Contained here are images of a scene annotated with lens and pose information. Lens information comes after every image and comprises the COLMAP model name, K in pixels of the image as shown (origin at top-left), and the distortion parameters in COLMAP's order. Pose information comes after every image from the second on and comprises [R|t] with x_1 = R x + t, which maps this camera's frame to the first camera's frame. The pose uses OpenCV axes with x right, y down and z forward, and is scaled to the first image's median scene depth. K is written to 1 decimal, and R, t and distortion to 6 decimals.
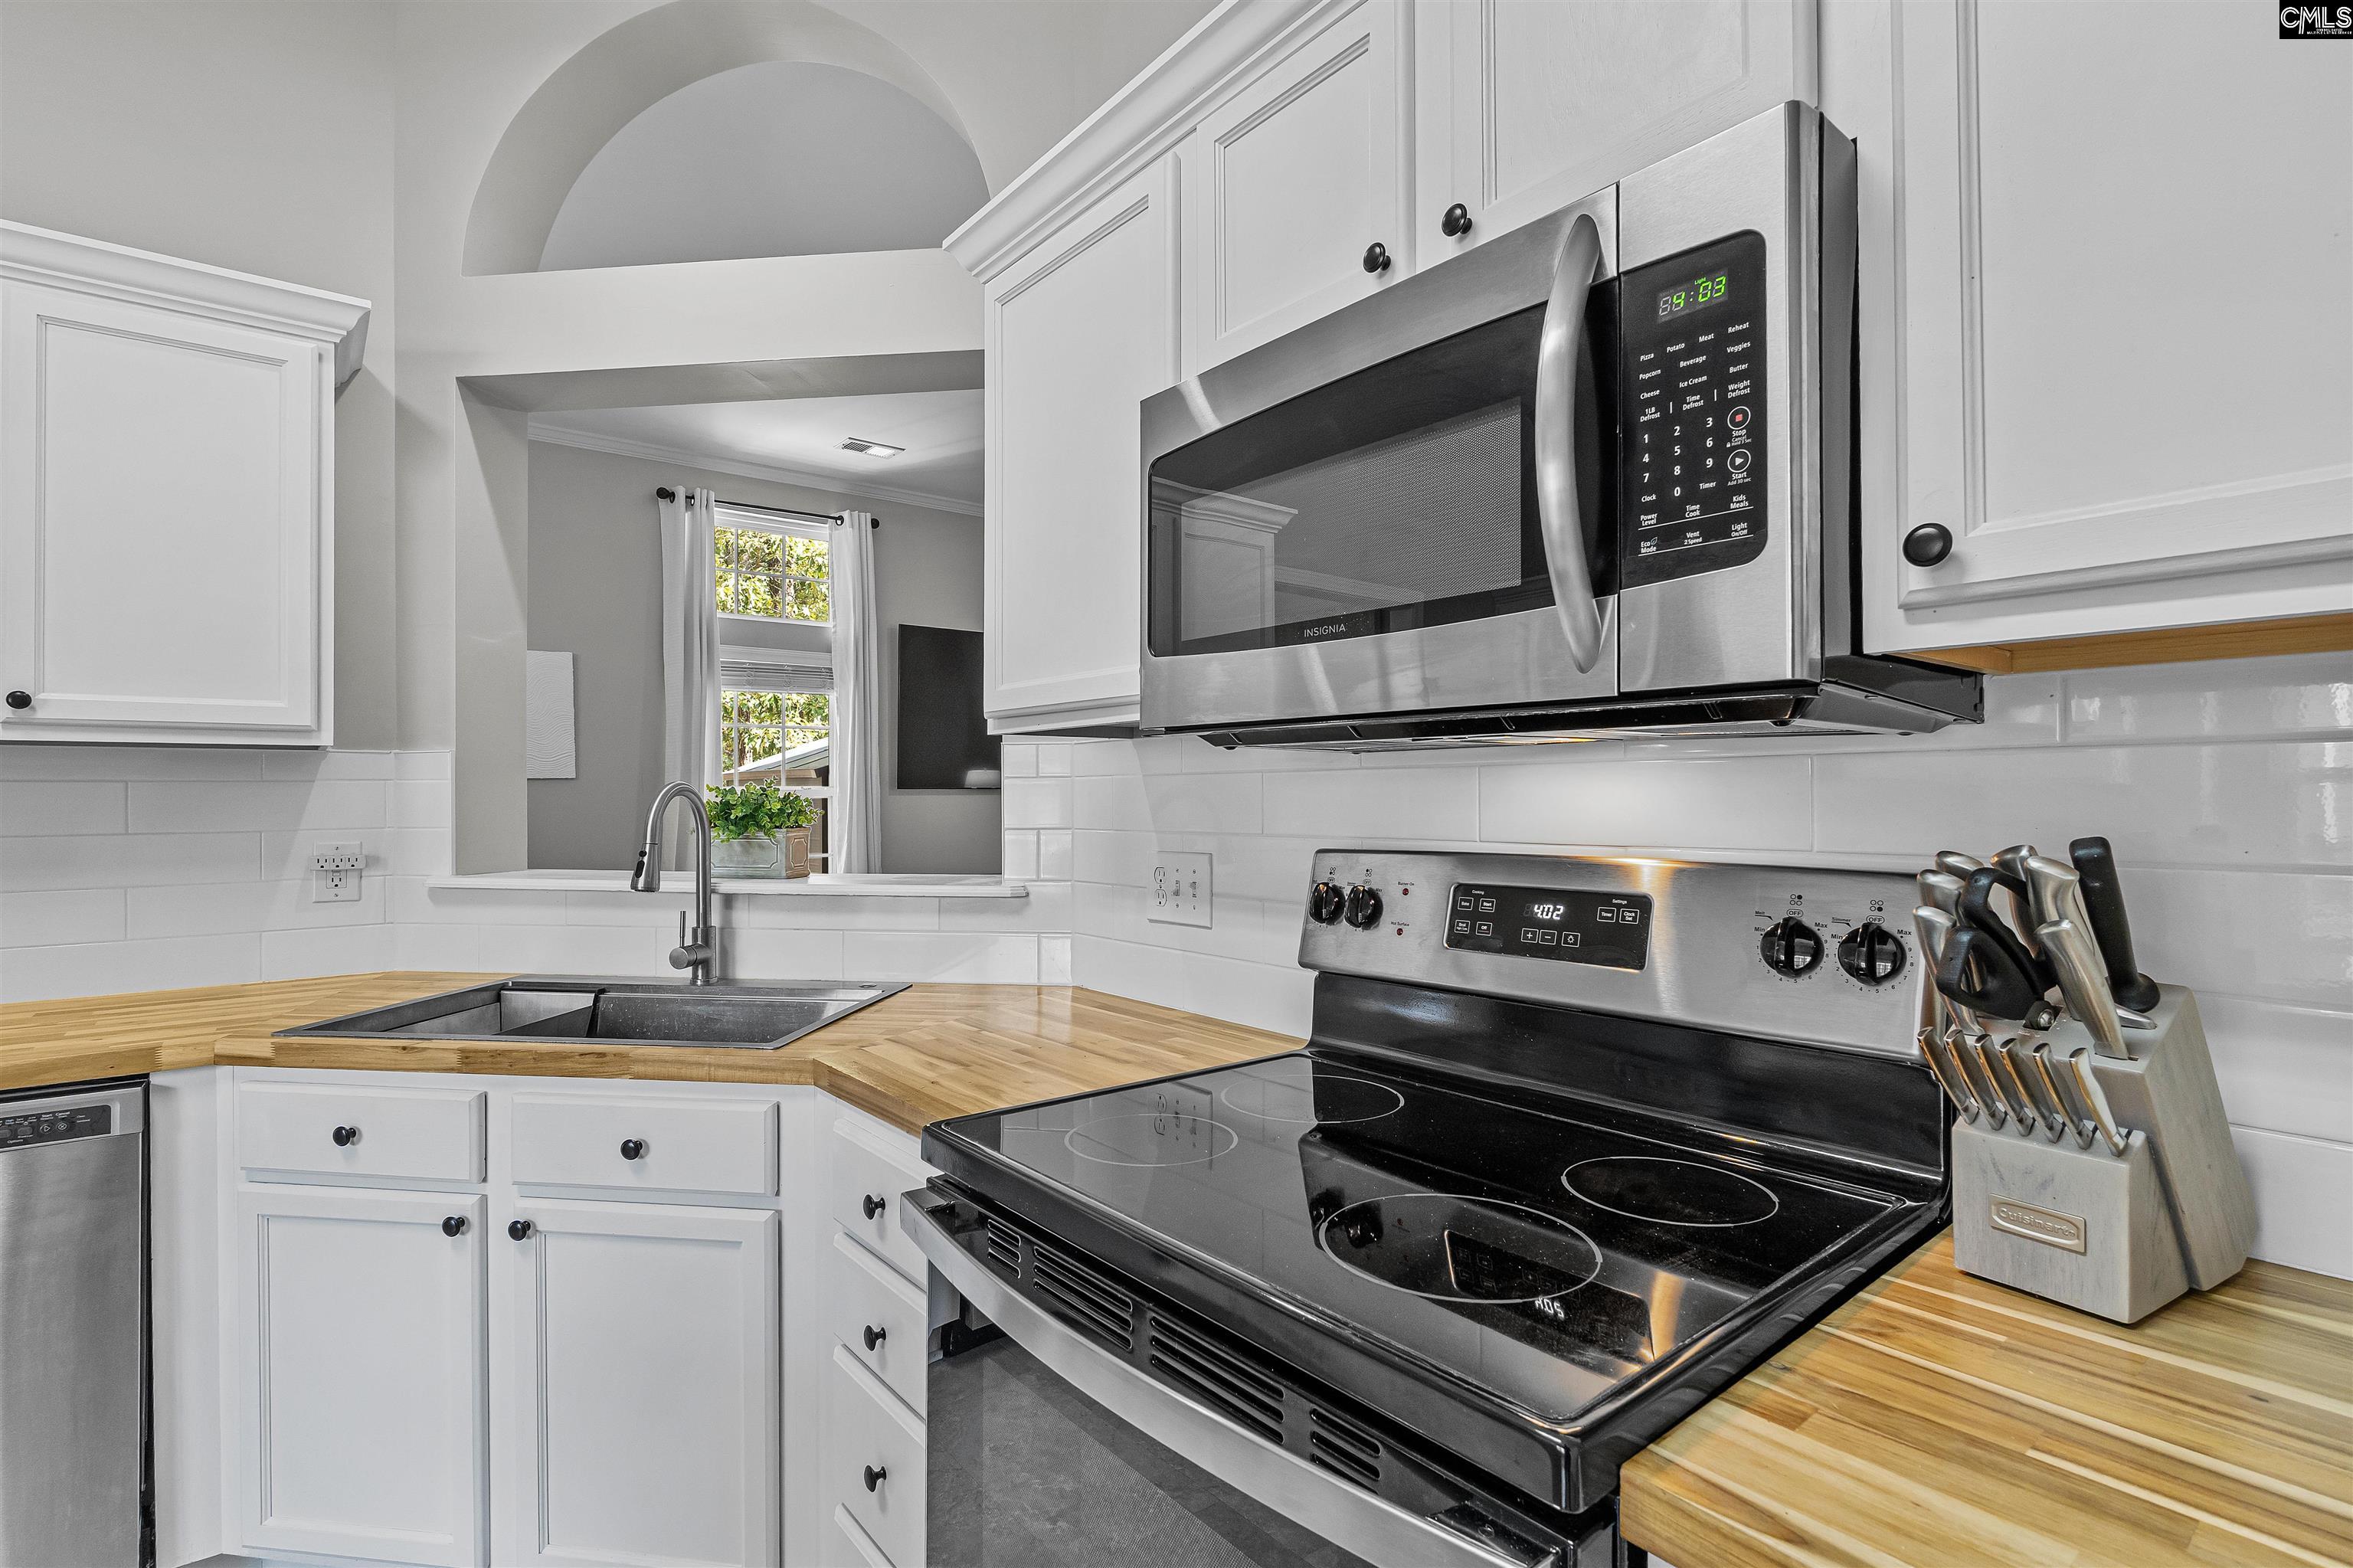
lens RADIAL K [[1100.1, 0, 1162.1], [0, 1100.1, 781.2], [0, 0, 1]] dist [-0.002587, -0.000624]
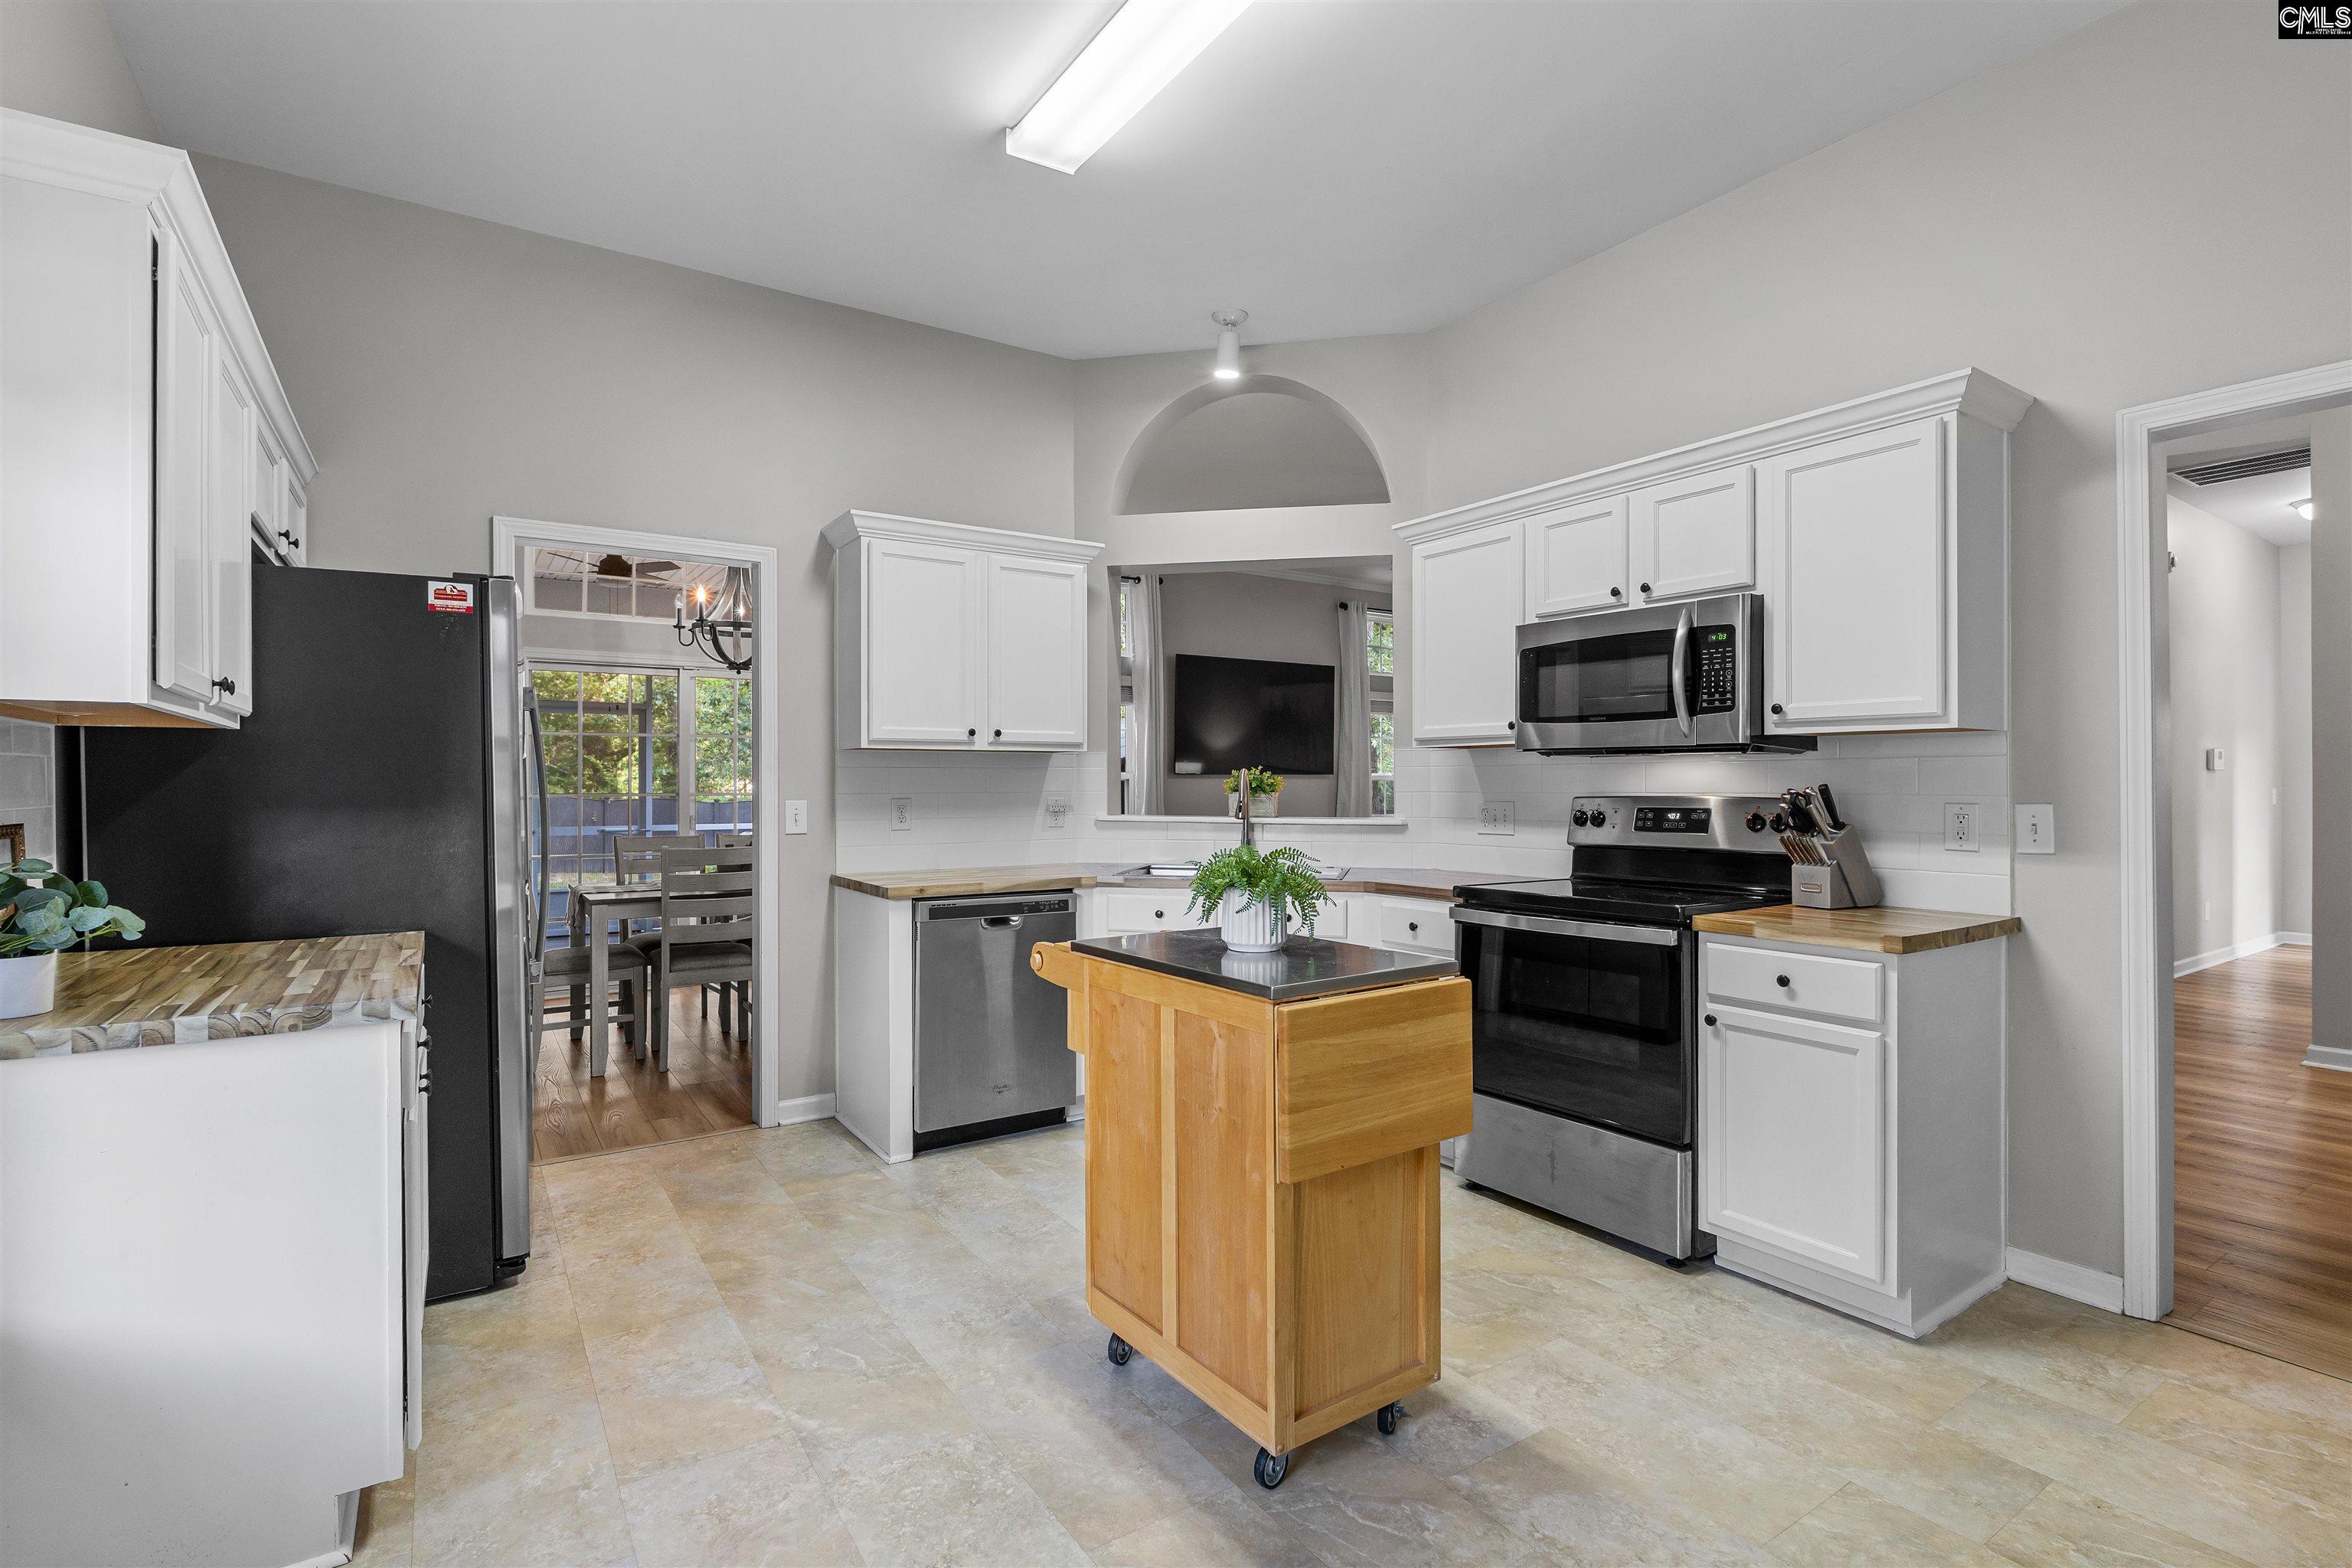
lens RADIAL K [[1099.6, 0, 1161.6], [0, 1099.6, 781.2], [0, 0, 1]] dist [-0.002587, -0.000624]
pose [[0.995802, 0.002022, -0.091509, -0.769982], [-0.000779, 0.999907, 0.013623, -0.007075], [0.091528, -0.013495, 0.995711, -2.119360]]
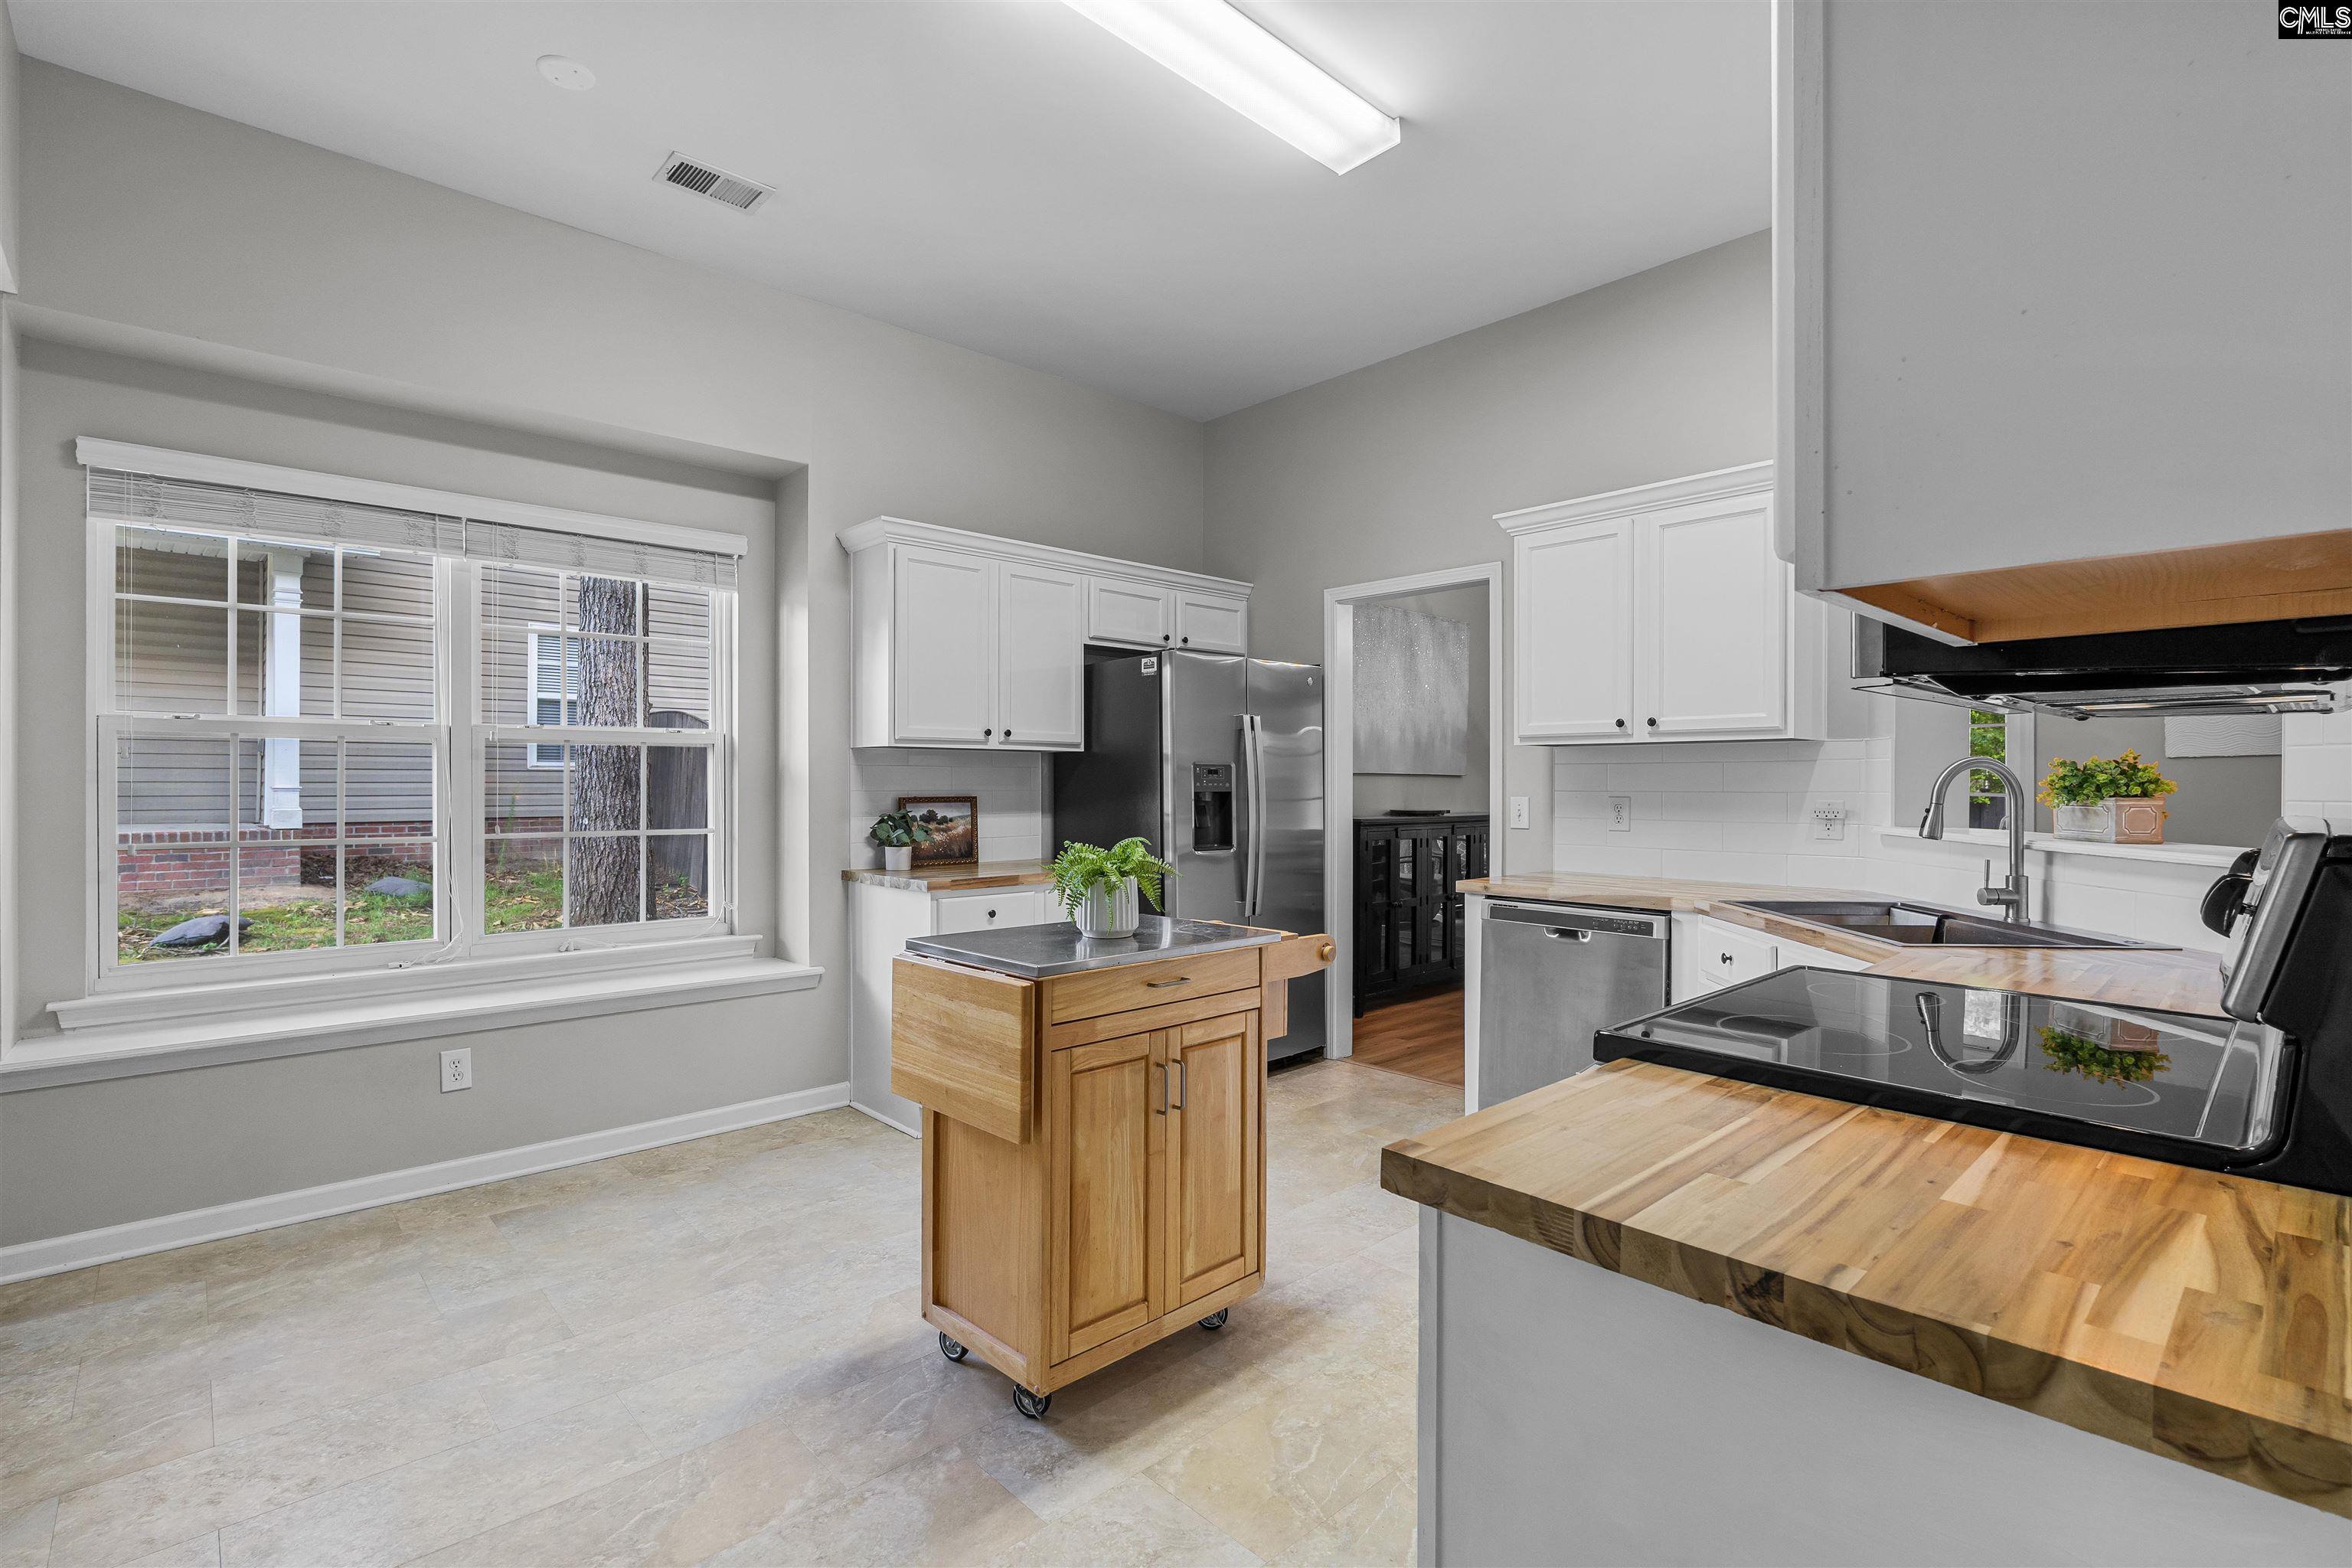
lens RADIAL K [[1087.0, 0, 1176.0], [0, 1087.0, 784.0], [0, 0, 1]] dist [-0.000019, 0.000340]
pose [[0.077802, 0.006914, -0.996945, 1.419775], [0.012387, 0.999892, 0.007901, 0.019560], [0.996892, -0.012964, 0.077708, -0.041166]]
